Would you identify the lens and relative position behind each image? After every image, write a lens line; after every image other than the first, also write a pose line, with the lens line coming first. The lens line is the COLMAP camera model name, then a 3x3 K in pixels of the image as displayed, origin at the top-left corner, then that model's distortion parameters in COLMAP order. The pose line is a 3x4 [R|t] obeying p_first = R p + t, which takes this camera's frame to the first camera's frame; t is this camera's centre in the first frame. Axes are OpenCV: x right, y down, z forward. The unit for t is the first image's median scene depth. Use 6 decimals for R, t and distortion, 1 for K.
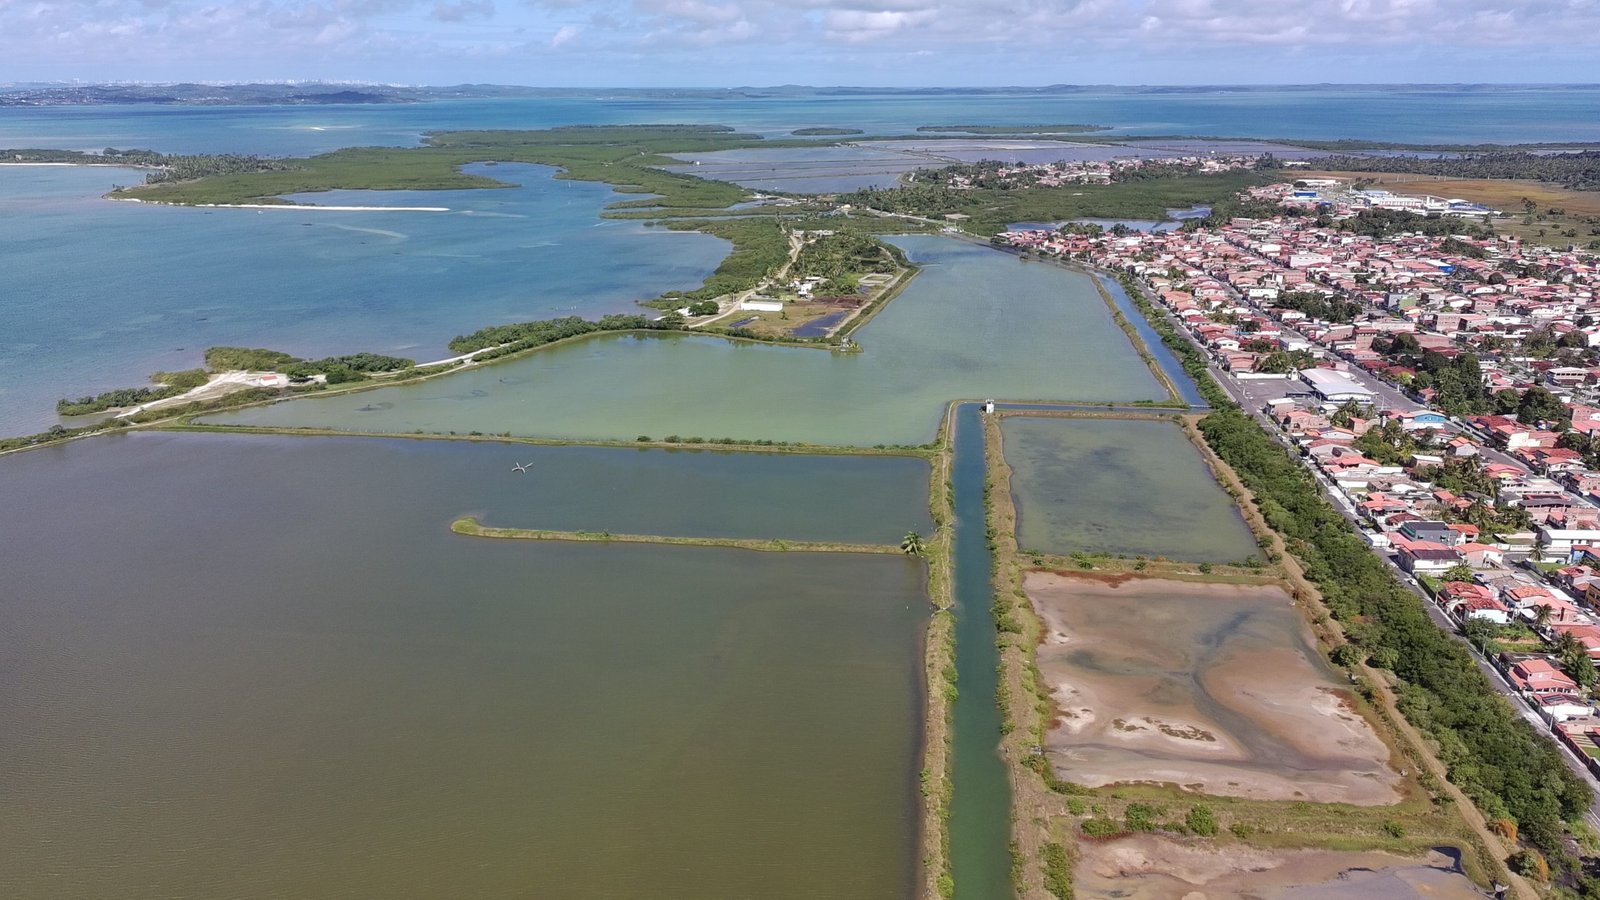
lens RADIAL K [[1234.3, 0, 798.8], [0, 1234.3, 445.5], [0, 0, 1]] dist [0.091534, -0.114673]
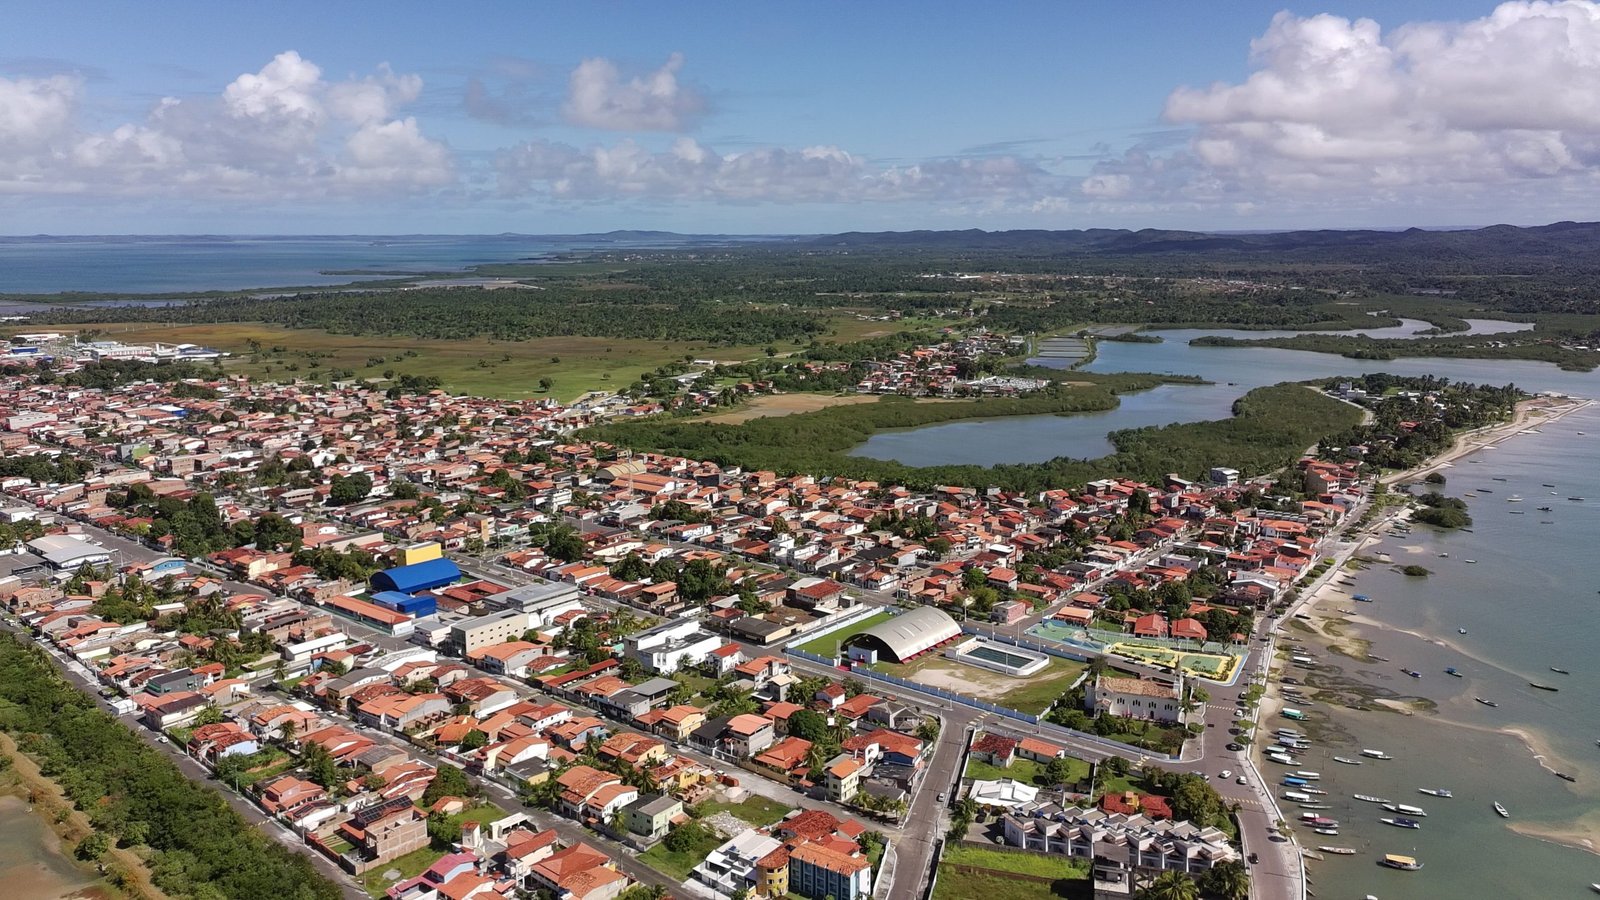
lens RADIAL K [[1234.3, 0, 798.8], [0, 1234.3, 445.5], [0, 0, 1]] dist [0.091534, -0.114673]
pose [[0.607317, -0.140373, 0.781960, 0.040240], [0.228432, 0.973556, -0.002647, 0.002046], [-0.760911, 0.180232, 0.623323, -0.004911]]
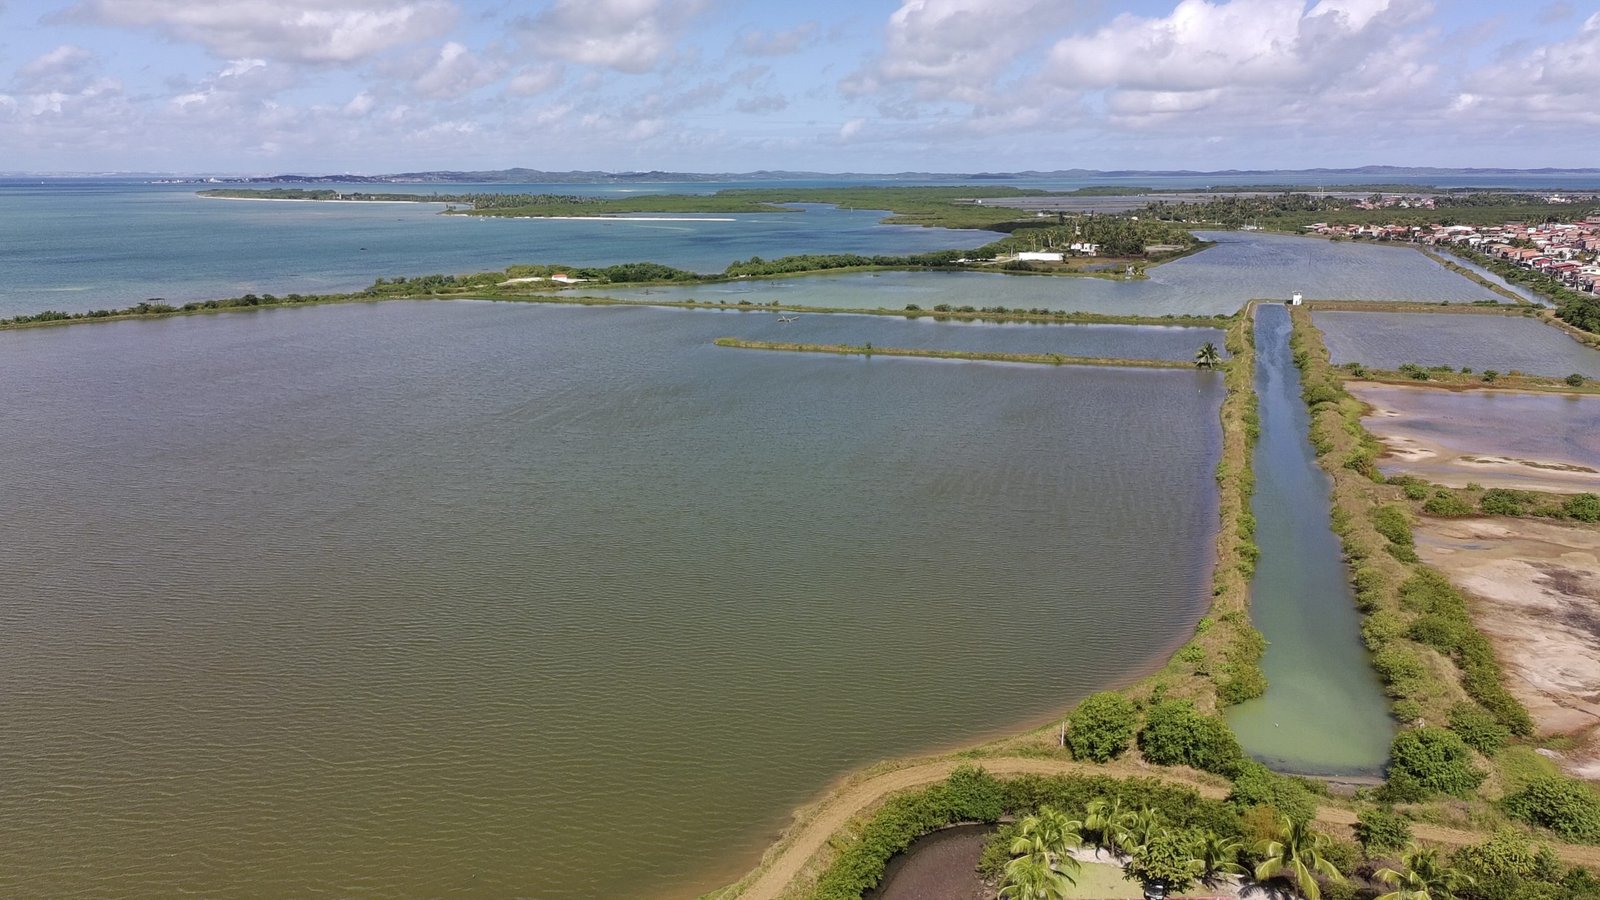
lens RADIAL K [[1234.3, 0, 798.8], [0, 1234.3, 445.5], [0, 0, 1]] dist [0.091534, -0.114673]
pose [[0.975622, 0.045223, -0.214749, 0.000351], [-0.059784, 0.996296, -0.061802, 0.142017], [0.211158, 0.073134, 0.974712, 0.042828]]
